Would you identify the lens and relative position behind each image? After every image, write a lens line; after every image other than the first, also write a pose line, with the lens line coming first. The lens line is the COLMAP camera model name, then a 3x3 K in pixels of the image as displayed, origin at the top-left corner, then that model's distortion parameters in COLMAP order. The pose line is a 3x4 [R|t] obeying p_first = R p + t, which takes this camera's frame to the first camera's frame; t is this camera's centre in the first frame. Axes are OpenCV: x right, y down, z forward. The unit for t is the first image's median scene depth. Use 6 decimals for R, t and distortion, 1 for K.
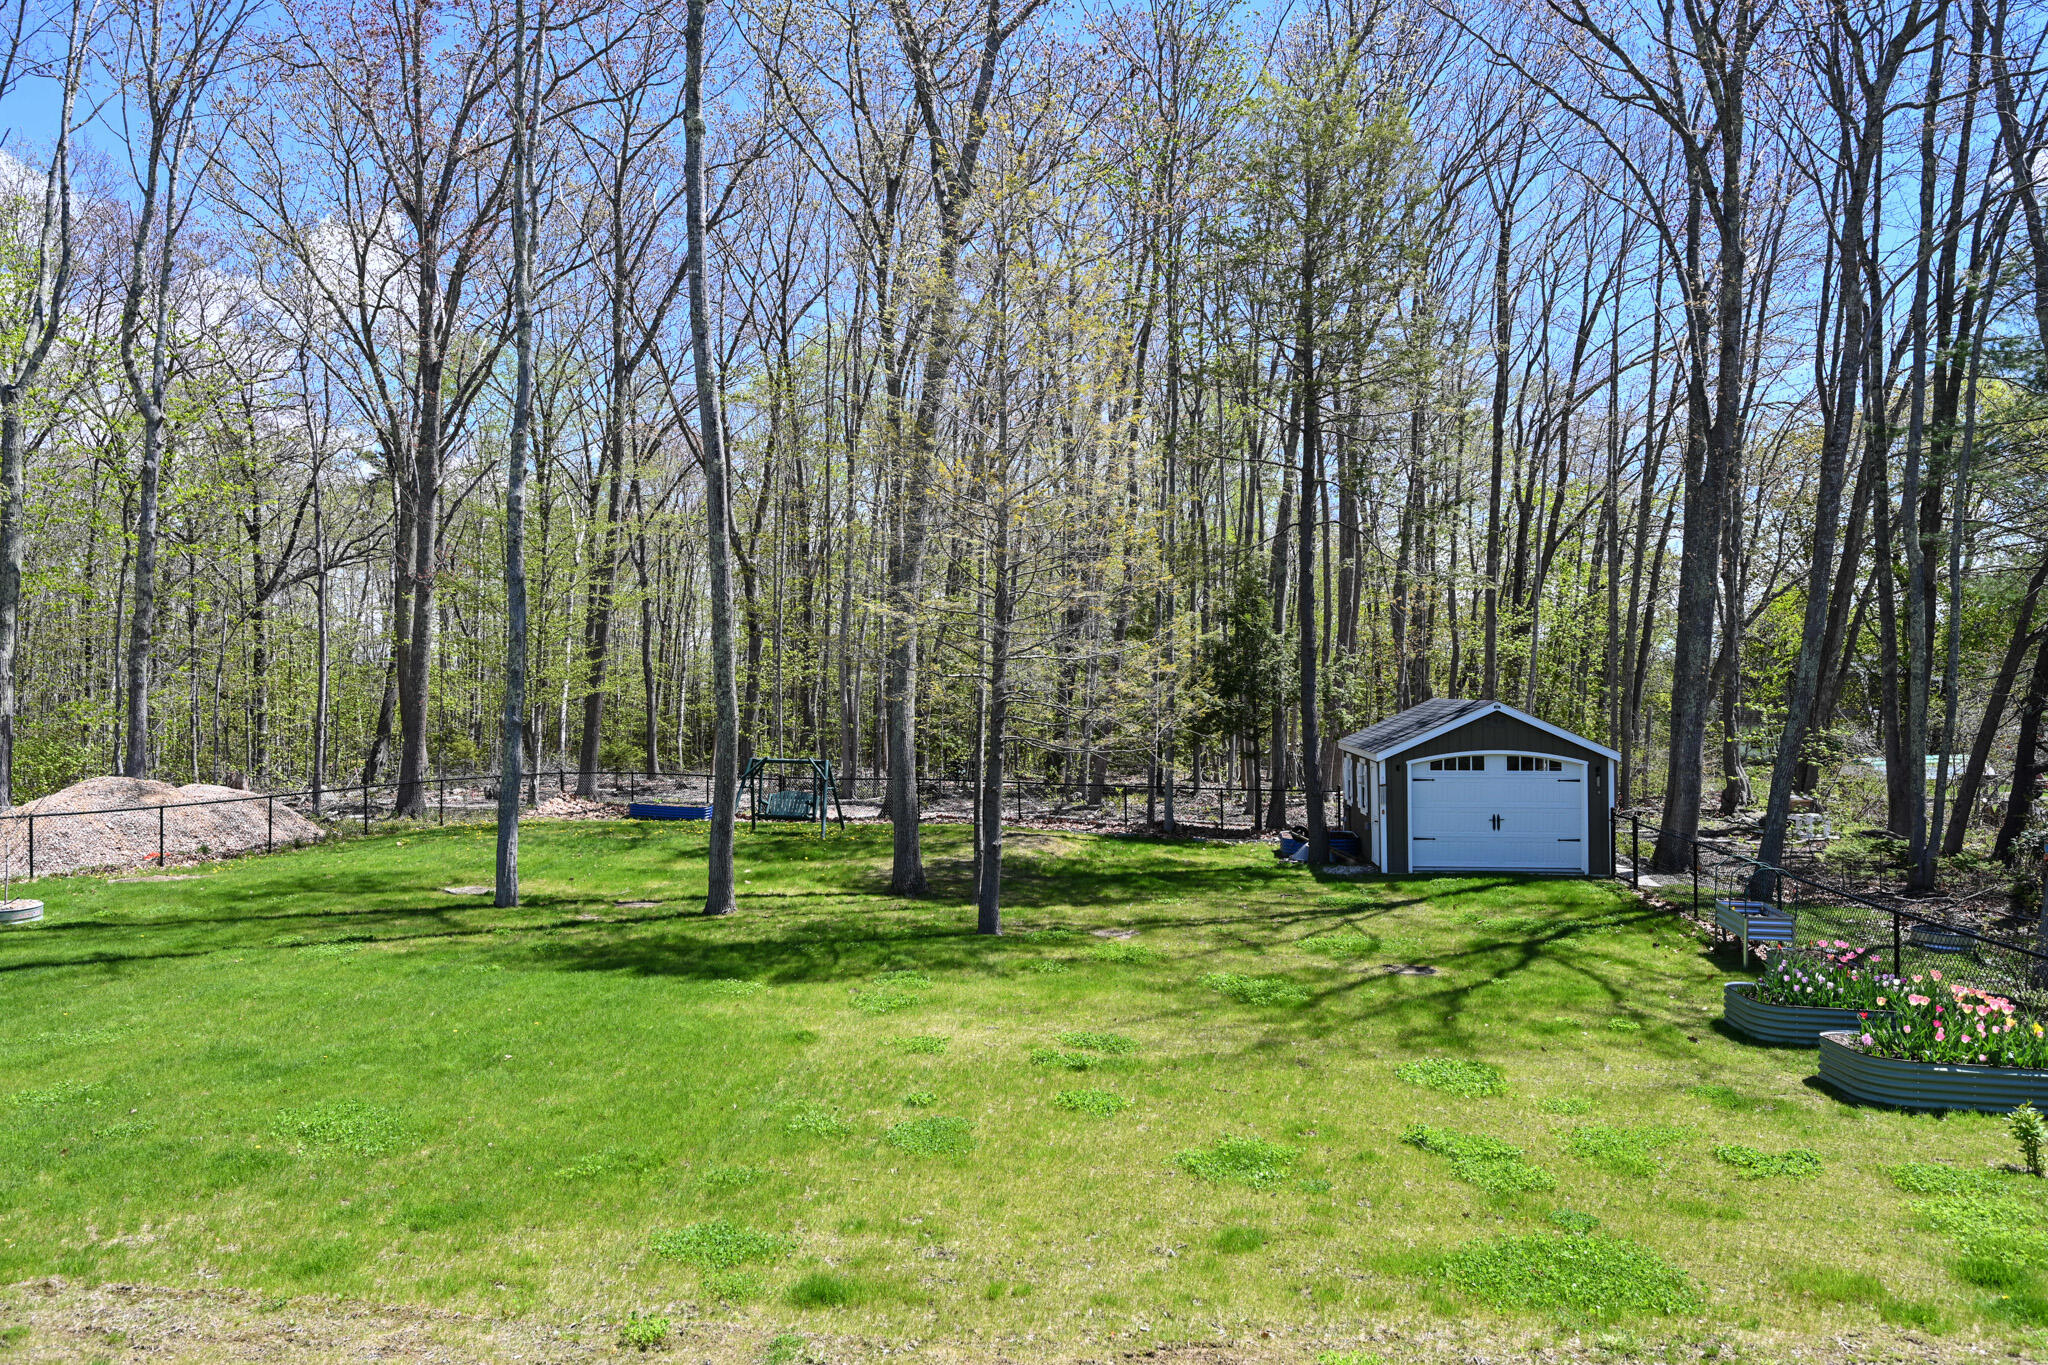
lens RADIAL K [[1426.1, 0, 1028.6], [0, 1426.1, 687.9], [0, 0, 1]] dist [0.008822, 0.001077]
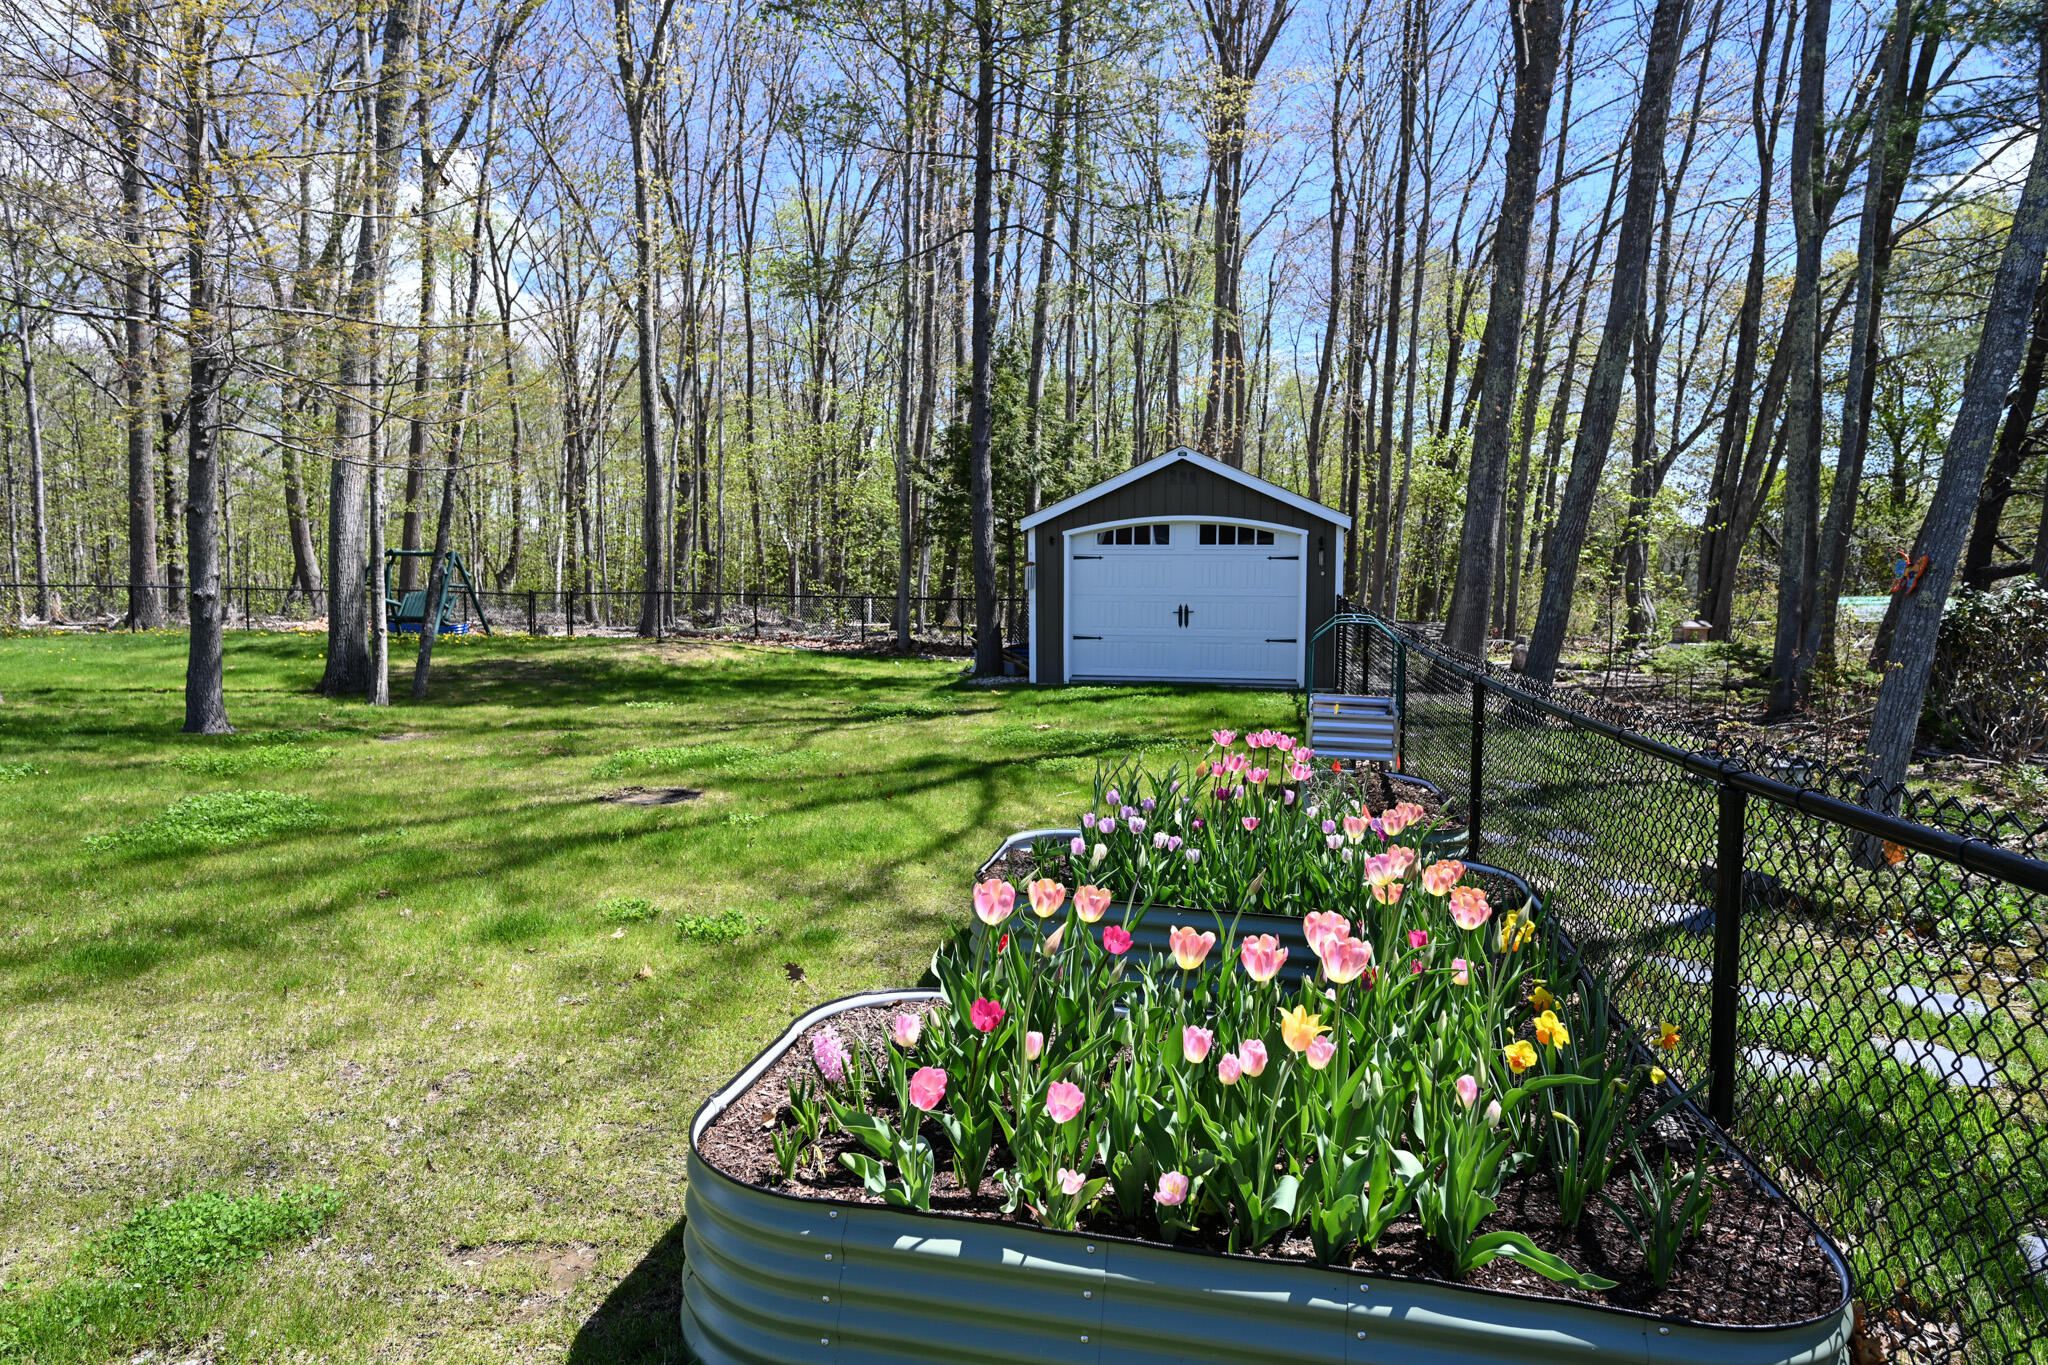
lens RADIAL K [[1194.0, 0, 1037.5], [0, 1194.0, 691.9], [0, 0, 1]] dist [0.004648, 0.001388]
pose [[0.996125, 0.014717, -0.086709, 0.306527], [-0.007168, 0.996205, 0.086745, 0.080513], [0.087657, -0.085787, 0.992450, 0.382744]]
